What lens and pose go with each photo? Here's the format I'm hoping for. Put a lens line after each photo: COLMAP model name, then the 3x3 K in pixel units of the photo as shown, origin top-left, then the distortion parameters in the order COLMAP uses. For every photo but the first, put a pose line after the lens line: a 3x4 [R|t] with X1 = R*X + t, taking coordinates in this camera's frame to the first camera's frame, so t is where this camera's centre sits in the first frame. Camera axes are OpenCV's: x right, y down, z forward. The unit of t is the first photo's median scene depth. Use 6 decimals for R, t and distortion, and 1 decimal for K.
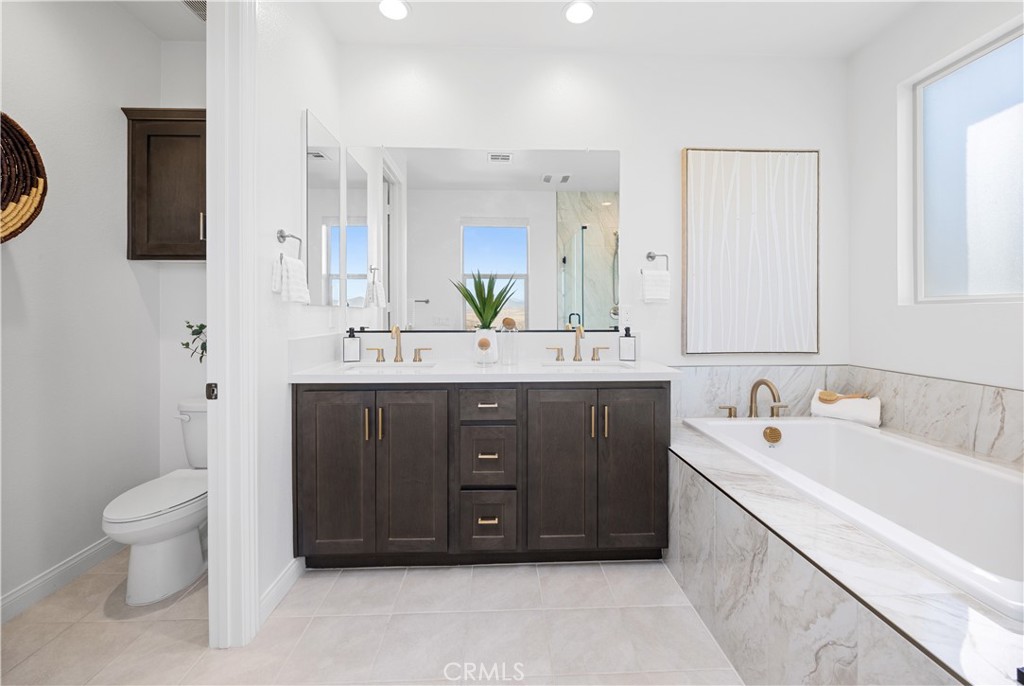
lens RADIAL K [[410.3, 0, 513.6], [0, 410.3, 316.2], [0, 0, 1]] dist [-0.001482, -0.000299]
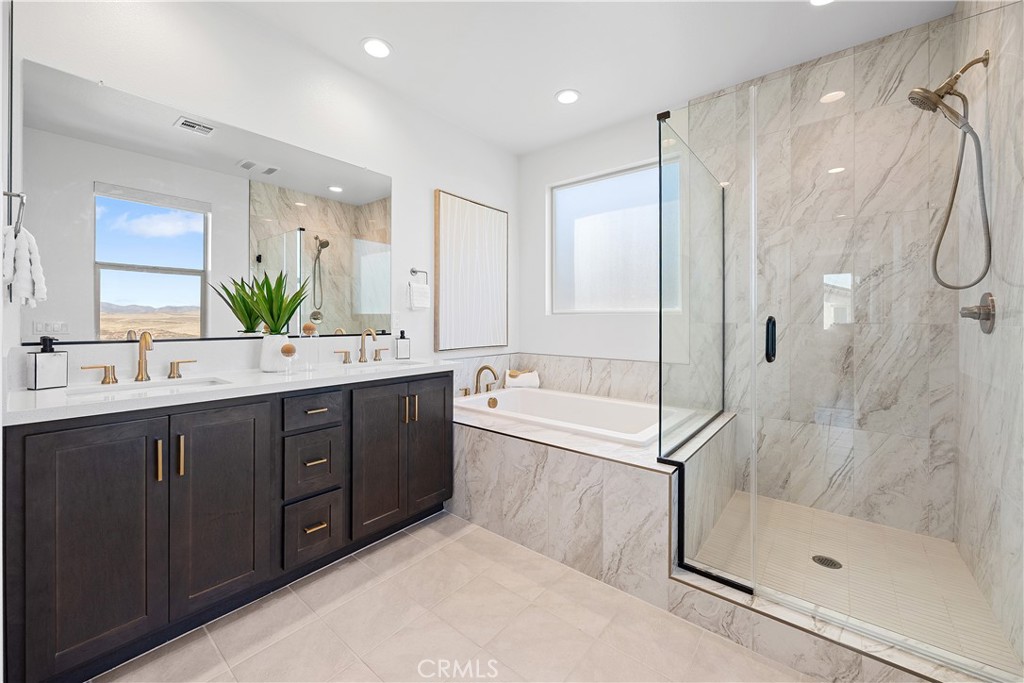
lens RADIAL K [[402.2, 0, 513.7], [0, 402.2, 321.1], [0, 0, 1]] dist [-0.001441, -0.000170]
pose [[0.661105, 0.002112, 0.750290, -0.393461], [-0.001707, 0.999998, -0.001310, 0.000647], [-0.750291, -0.000414, 0.661107, -0.001072]]
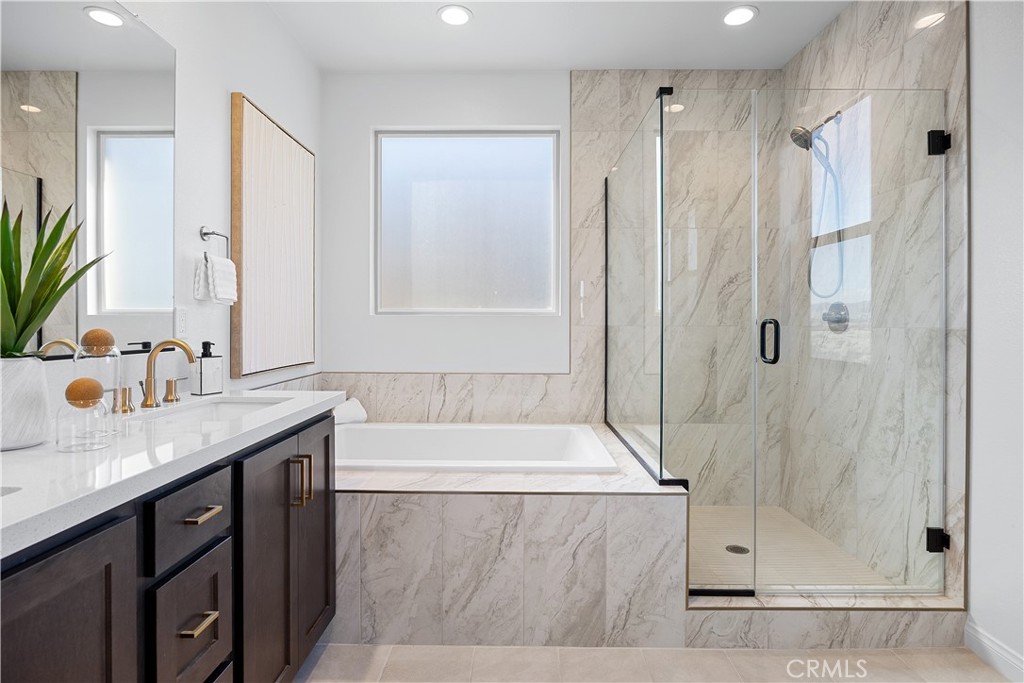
lens RADIAL K [[527.4, 0, 514.1], [0, 527.4, 325.1], [0, 0, 1]] dist [-0.008027, -0.001117]
pose [[0.052155, -0.000798, 0.998639, -0.529057], [-0.000001, 1.000000, 0.000799, 0.000371], [-0.998639, -0.000042, 0.052155, 0.506691]]
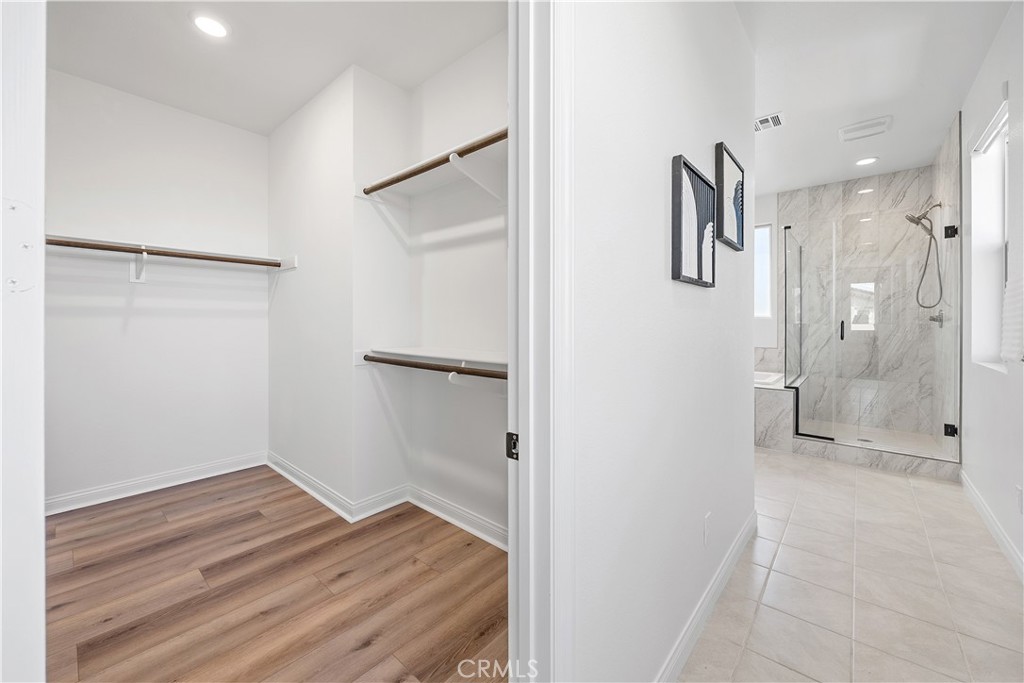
lens RADIAL K [[397.5, 0, 514.2], [0, 397.5, 324.0], [0, 0, 1]] dist [-0.000875, 0.000015]
pose [[0.688344, -0.000689, 0.725384, -1.606207], [-0.000306, 0.999999, 0.001240, 0.003061], [-0.725384, -0.001076, 0.688343, -0.017988]]
